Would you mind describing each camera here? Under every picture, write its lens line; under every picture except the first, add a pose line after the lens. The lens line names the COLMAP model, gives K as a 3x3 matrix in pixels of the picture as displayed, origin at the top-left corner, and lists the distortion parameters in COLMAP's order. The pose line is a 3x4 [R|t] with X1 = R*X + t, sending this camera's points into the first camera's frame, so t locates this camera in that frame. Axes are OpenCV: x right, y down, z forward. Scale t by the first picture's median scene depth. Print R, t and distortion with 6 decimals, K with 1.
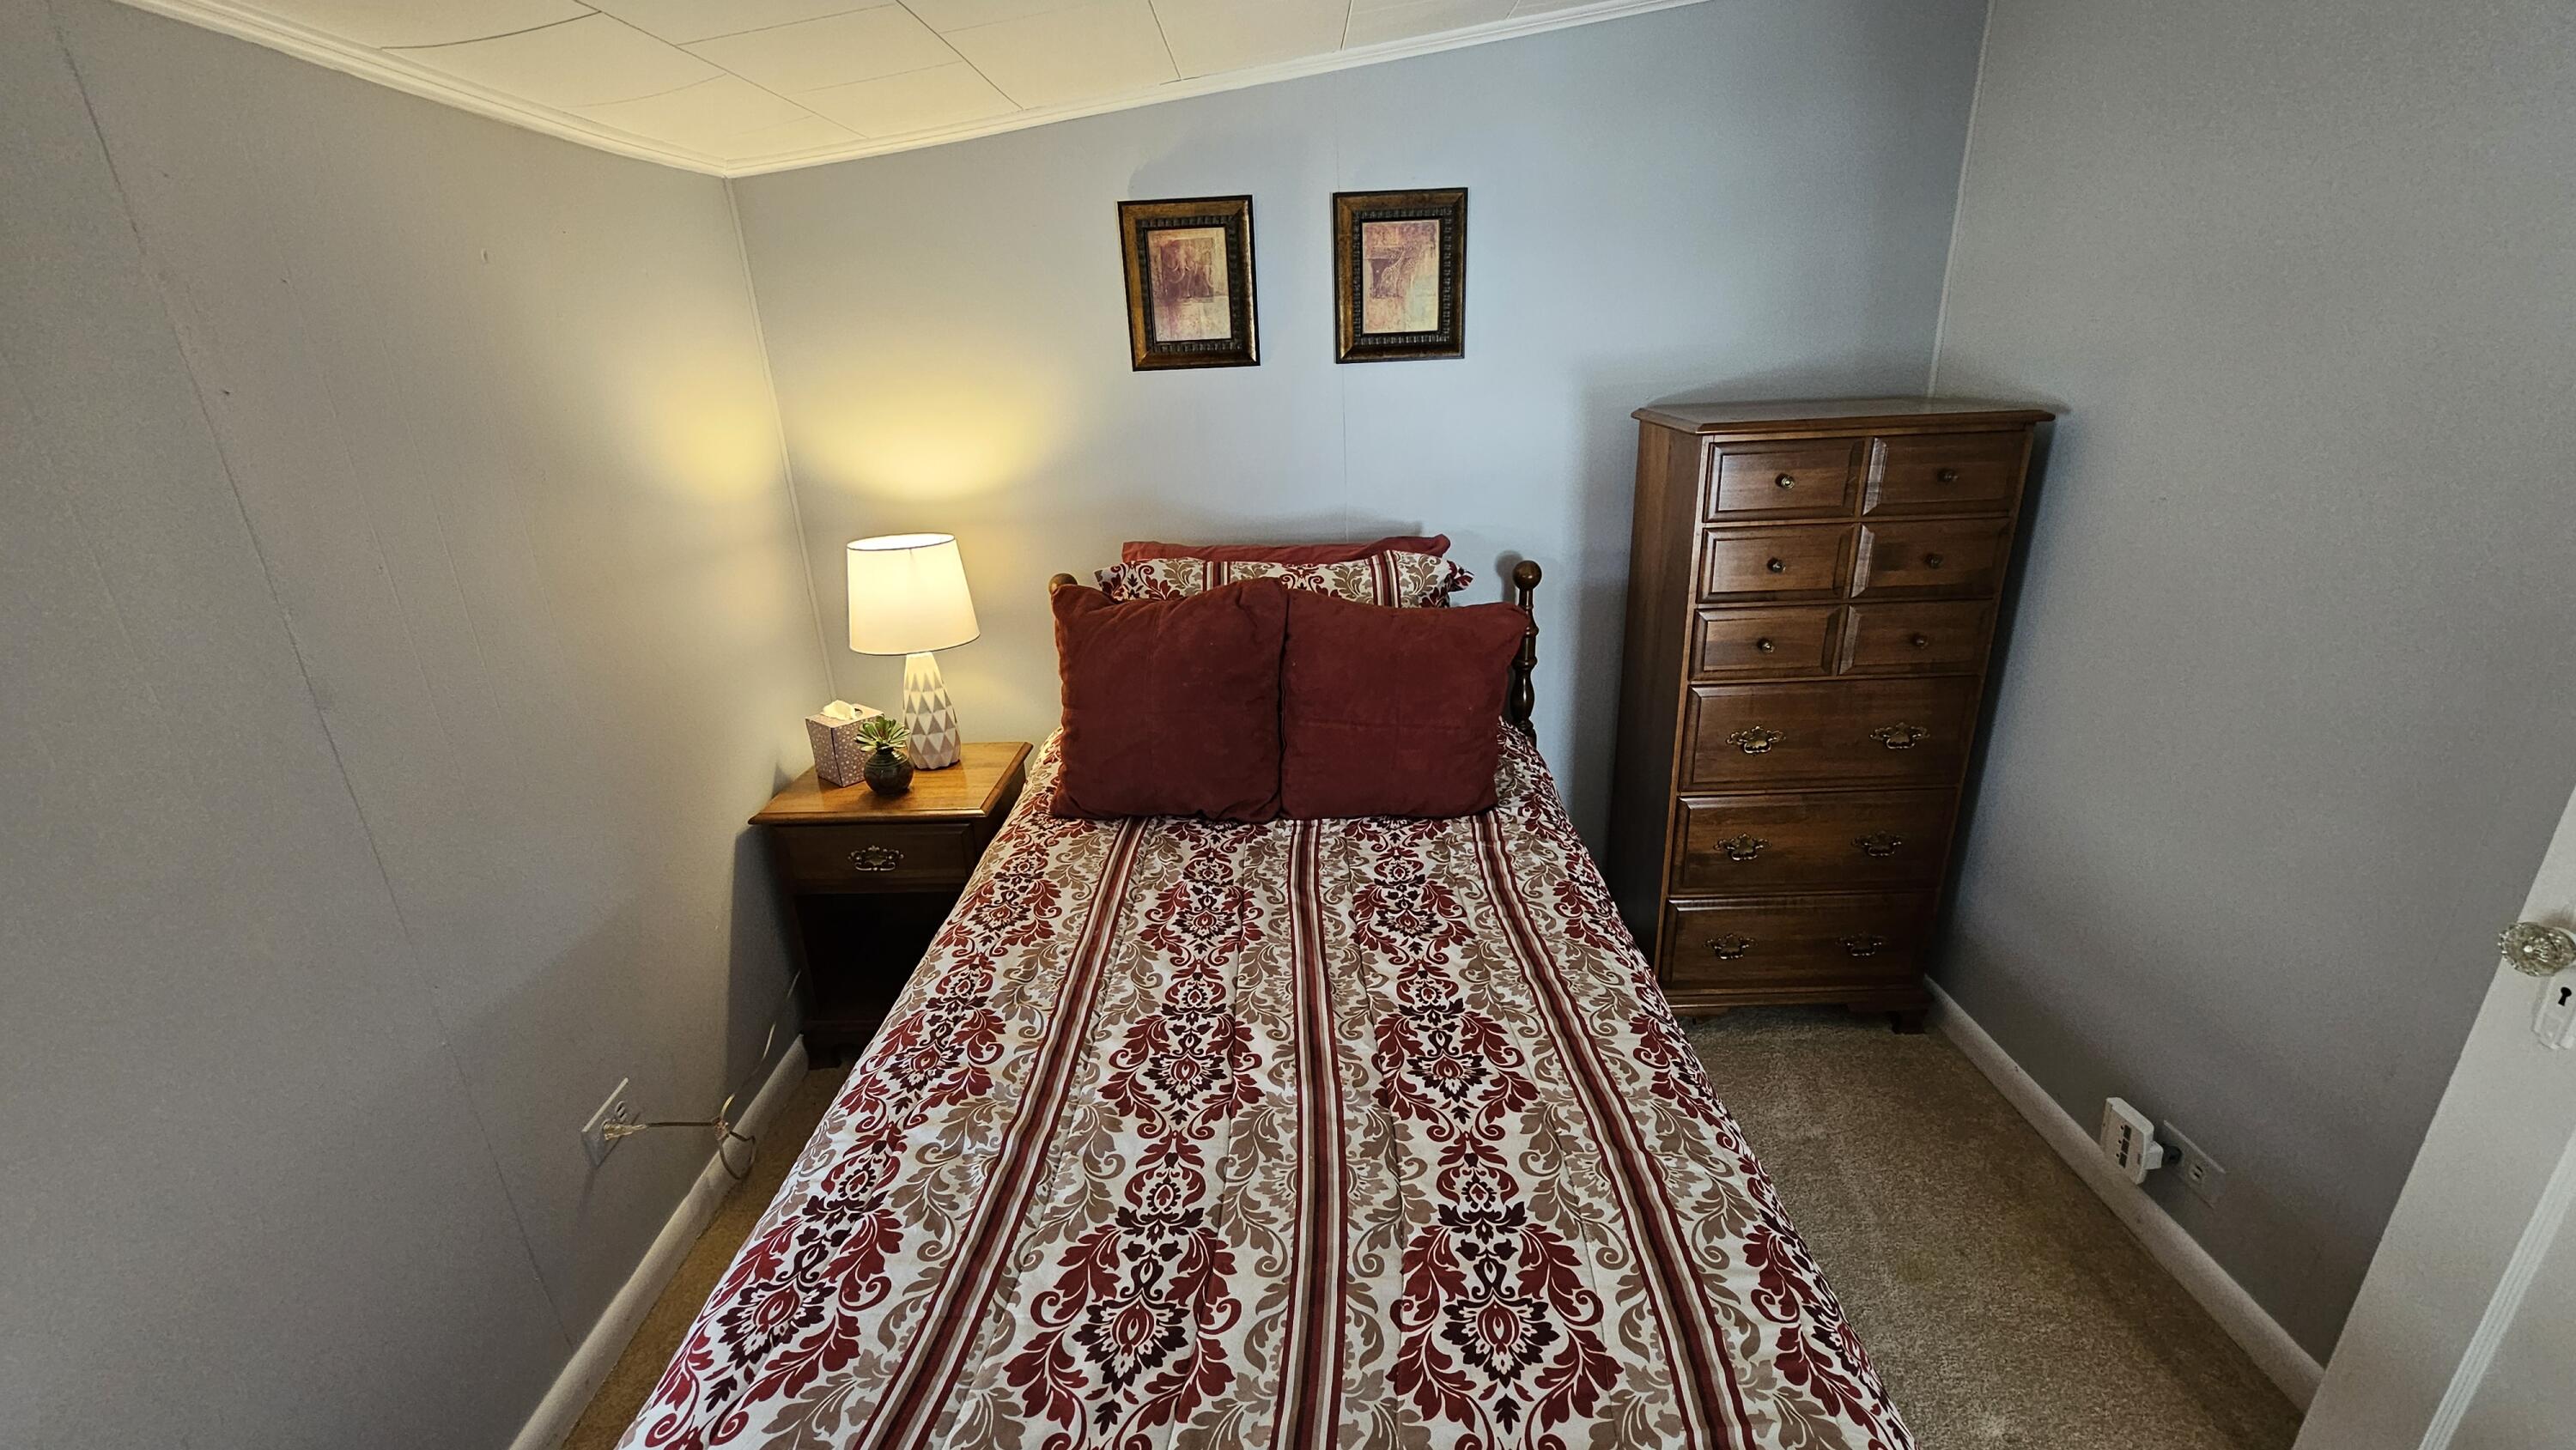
lens RADIAL K [[1051.3, 0, 1289.6], [0, 1051.3, 740.8], [0, 0, 1]] dist [-0.002249, -0.000241]
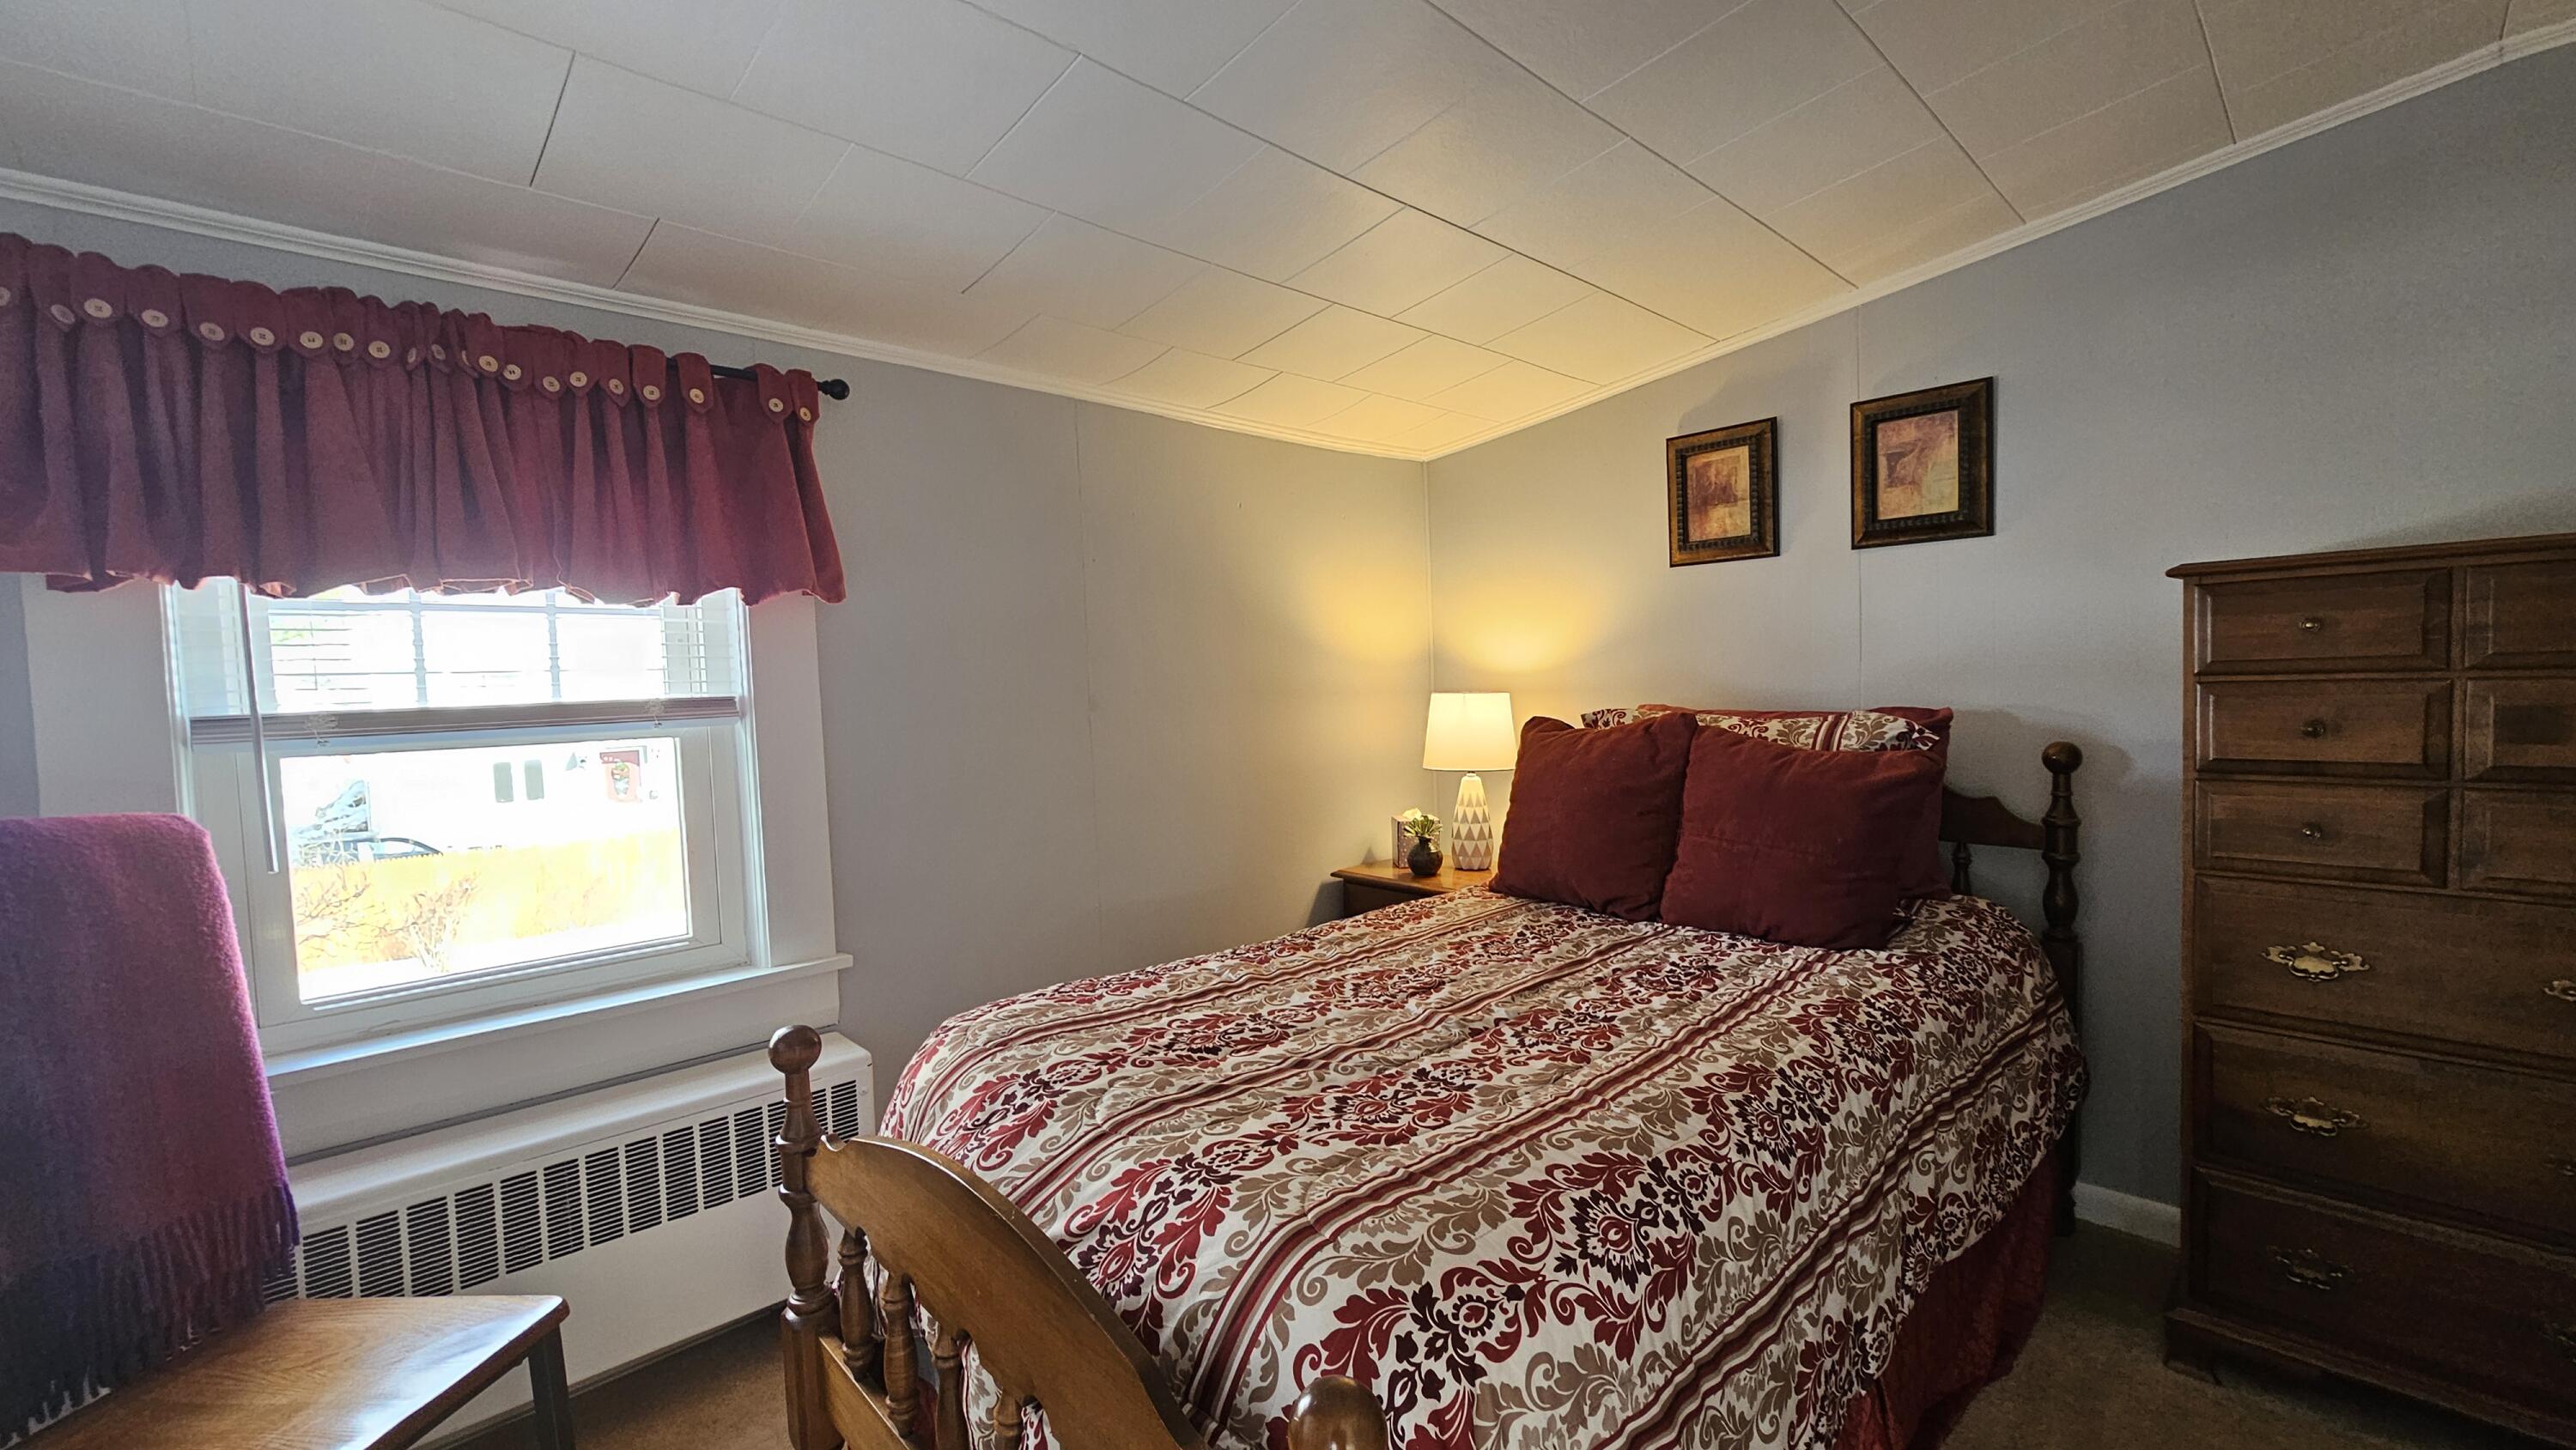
lens RADIAL K [[1051.3, 0, 1289.6], [0, 1051.3, 740.8], [0, 0, 1]] dist [-0.002249, -0.000241]
pose [[0.696467, 0.059405, -0.715126, 0.480035], [-0.246279, 0.955825, -0.160454, 0.156416], [0.674003, 0.287871, 0.680331, -0.058491]]
